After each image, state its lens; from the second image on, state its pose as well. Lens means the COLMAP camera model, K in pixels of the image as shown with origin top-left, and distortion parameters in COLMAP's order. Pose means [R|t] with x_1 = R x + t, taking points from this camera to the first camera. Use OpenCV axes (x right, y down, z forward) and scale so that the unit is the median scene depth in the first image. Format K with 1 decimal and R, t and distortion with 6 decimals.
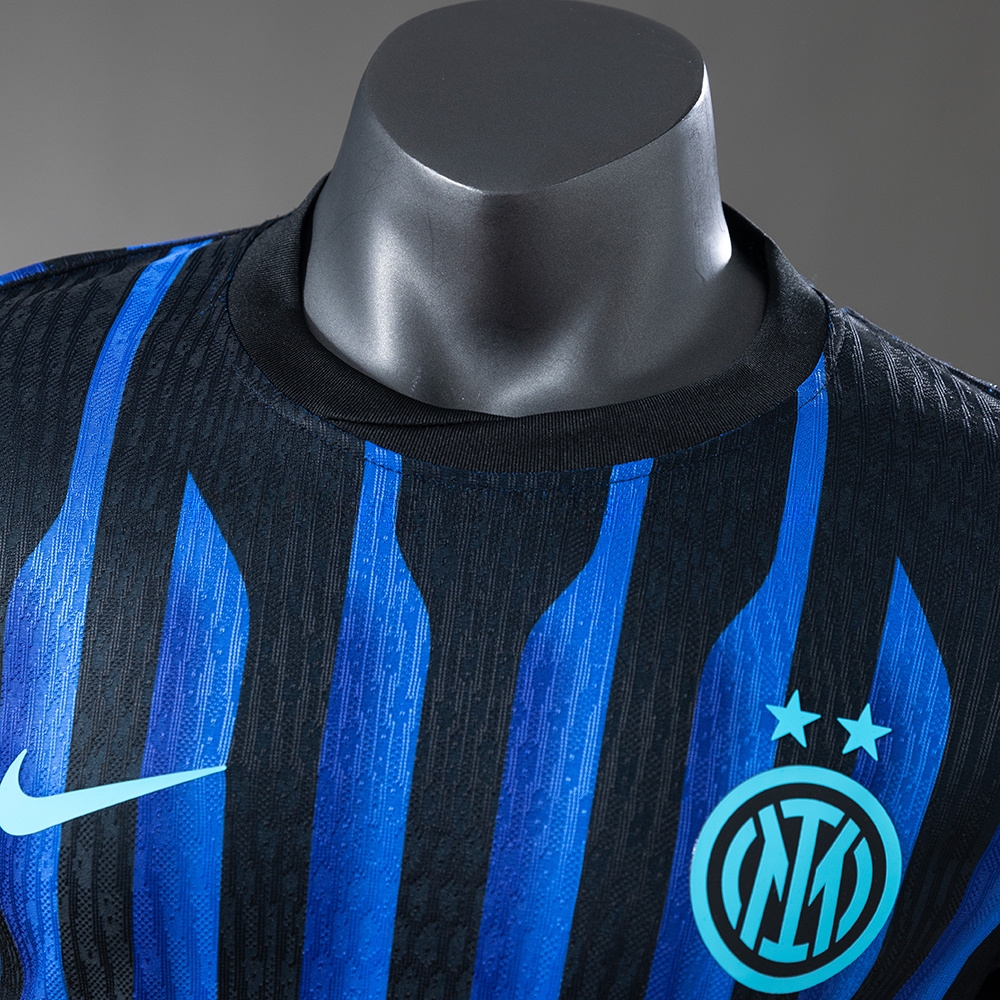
lens RADIAL K [[1908.7, 0, 500.0], [0, 1908.7, 500.0], [0, 0, 1]] dist [-0.035641, -0.260963]
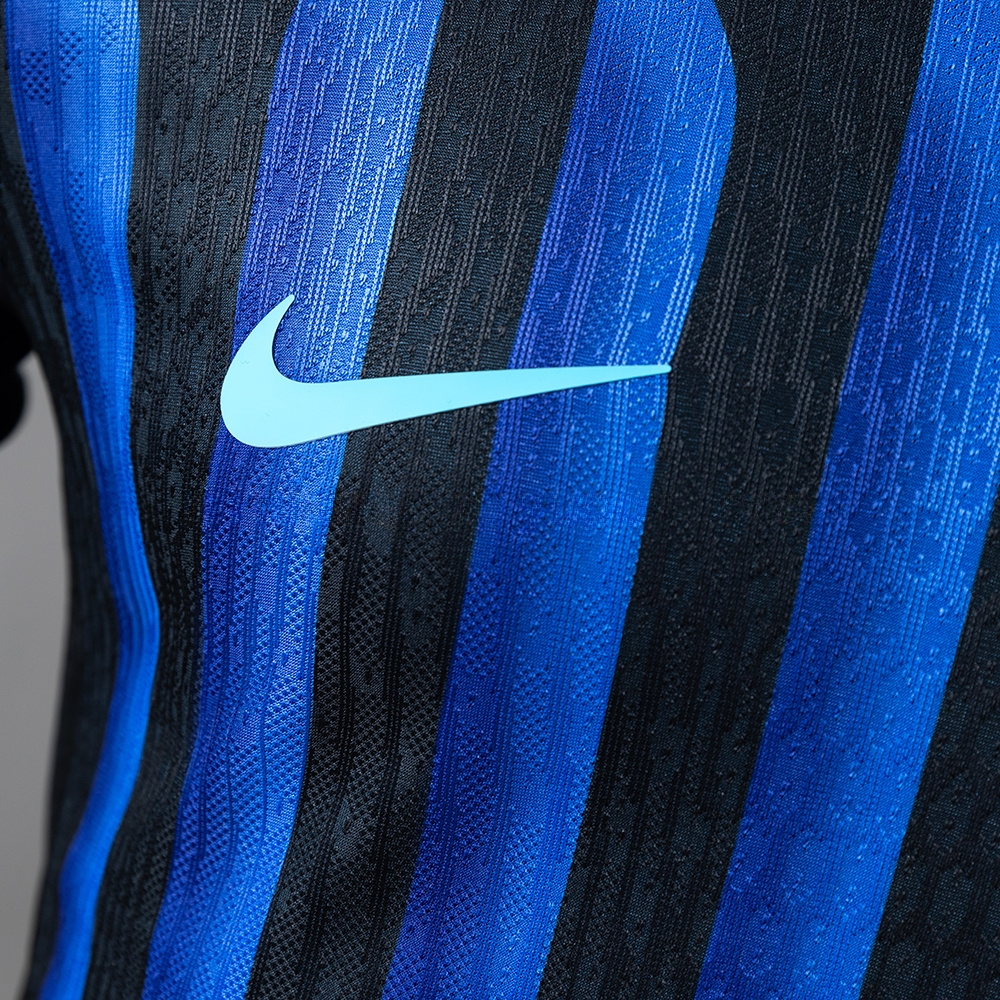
lens RADIAL K [[1918.5, 0, 500.0], [0, 1918.5, 500.0], [0, 0, 1]] dist [0.032282, 0.041793]
pose [[0.990146, 0.139632, 0.010706, -0.191189], [-0.140038, 0.986597, 0.083755, 0.137161], [0.001132, -0.084429, 0.996429, 0.448408]]
